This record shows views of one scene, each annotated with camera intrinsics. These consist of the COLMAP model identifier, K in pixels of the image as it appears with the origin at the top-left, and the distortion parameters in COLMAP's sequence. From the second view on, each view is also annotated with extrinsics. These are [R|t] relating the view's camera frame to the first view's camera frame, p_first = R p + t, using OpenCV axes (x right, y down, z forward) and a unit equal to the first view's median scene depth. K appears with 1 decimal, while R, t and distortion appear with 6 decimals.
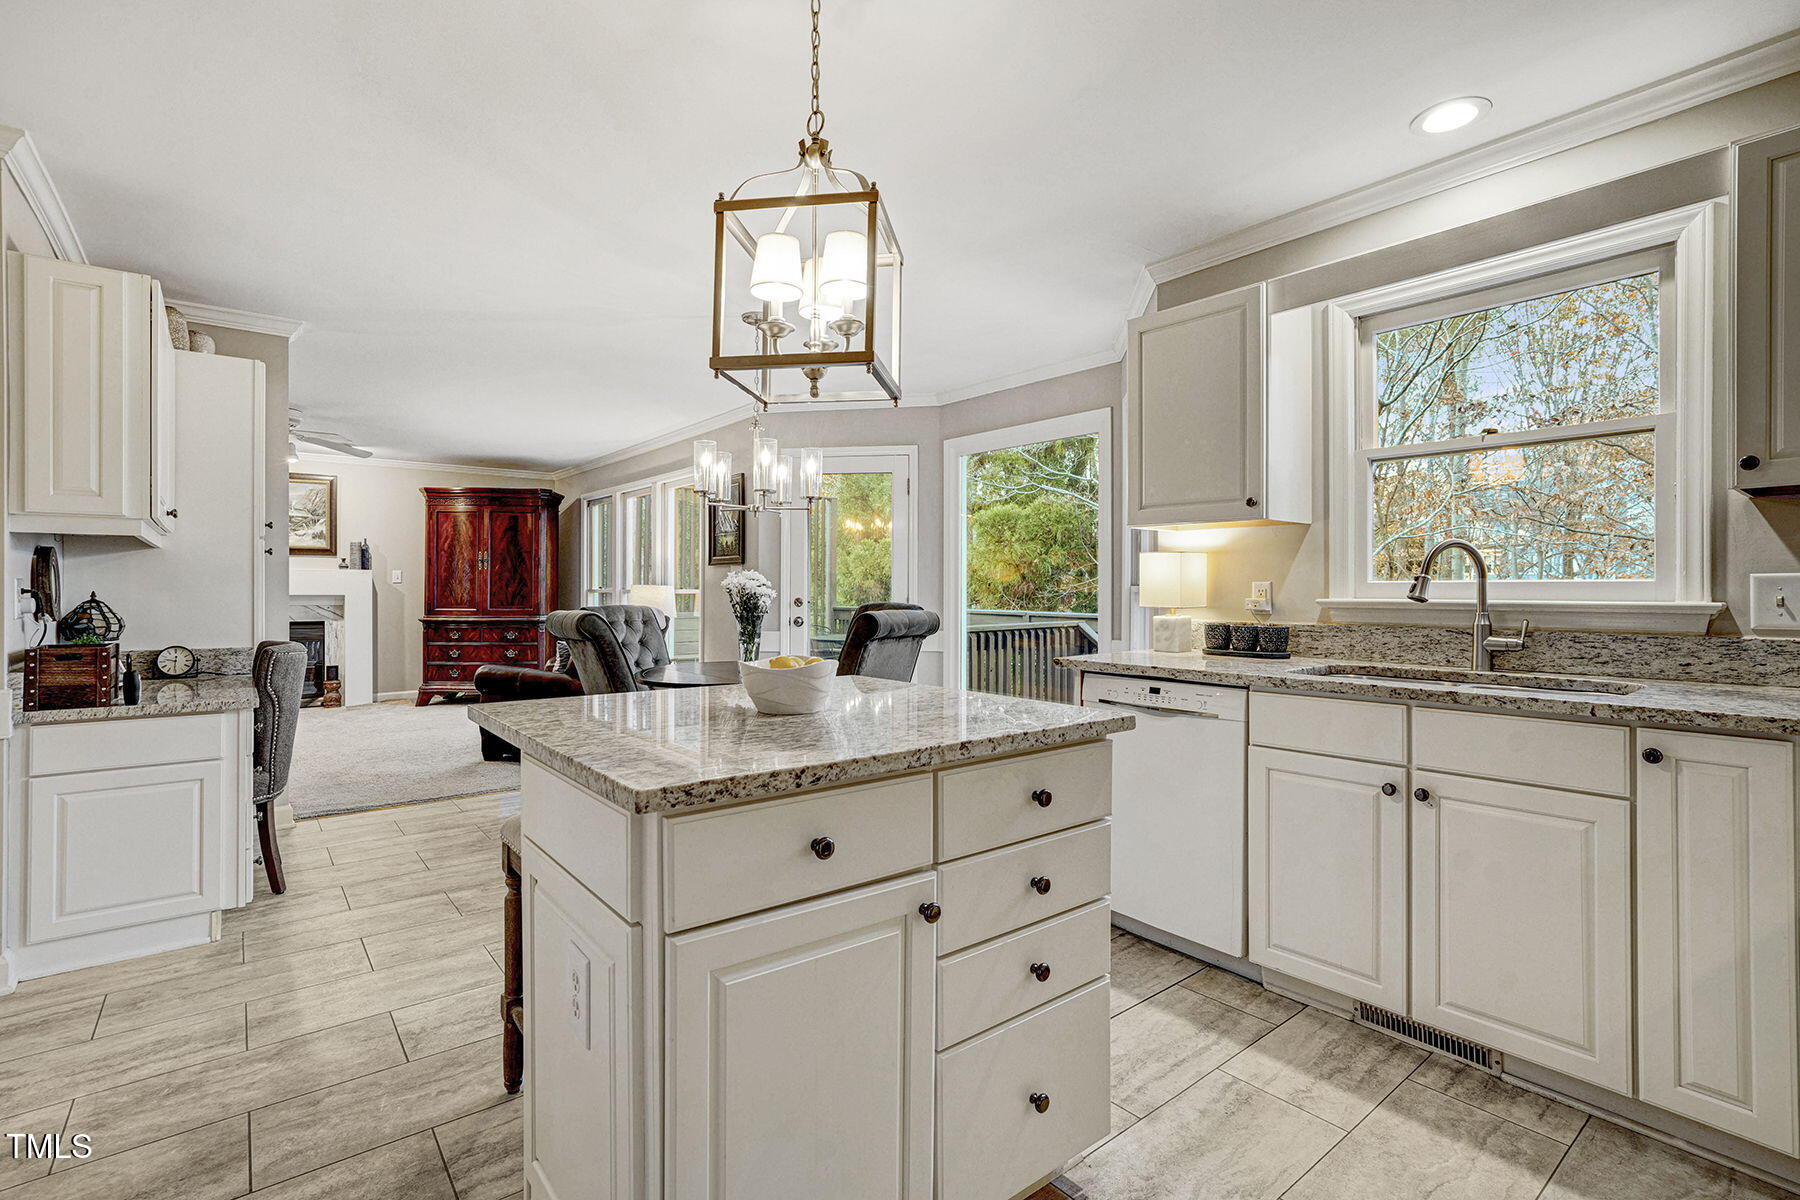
lens RADIAL K [[834.7, 0, 908.3], [0, 834.7, 597.9], [0, 0, 1]] dist [-0.023070, 0.000536]
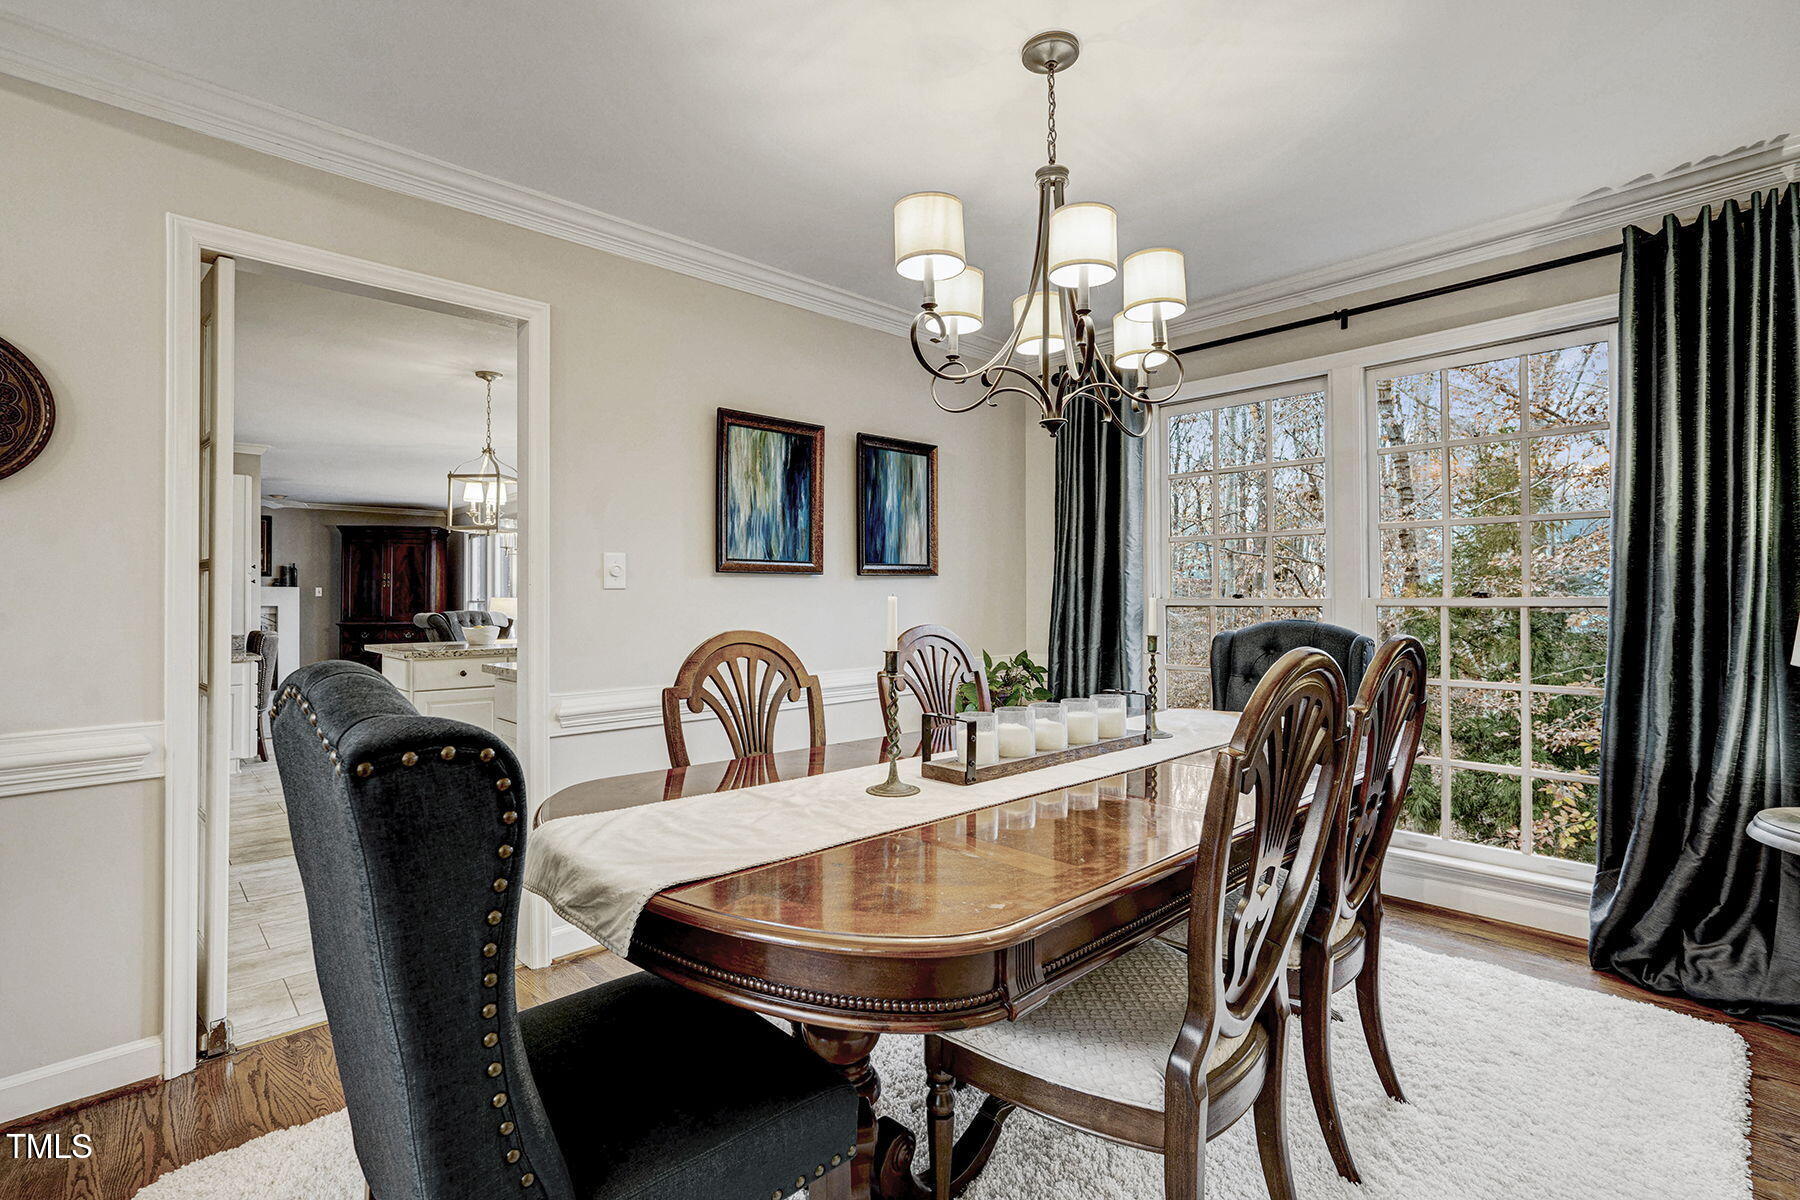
lens RADIAL K [[834.7, 0, 908.3], [0, 834.7, 597.9], [0, 0, 1]] dist [-0.023070, 0.000536]
pose [[0.997031, -0.004306, 0.076878, 0.226637], [0.005110, 0.999934, -0.010270, 0.002485], [-0.076828, 0.010633, 0.996988, -0.401738]]
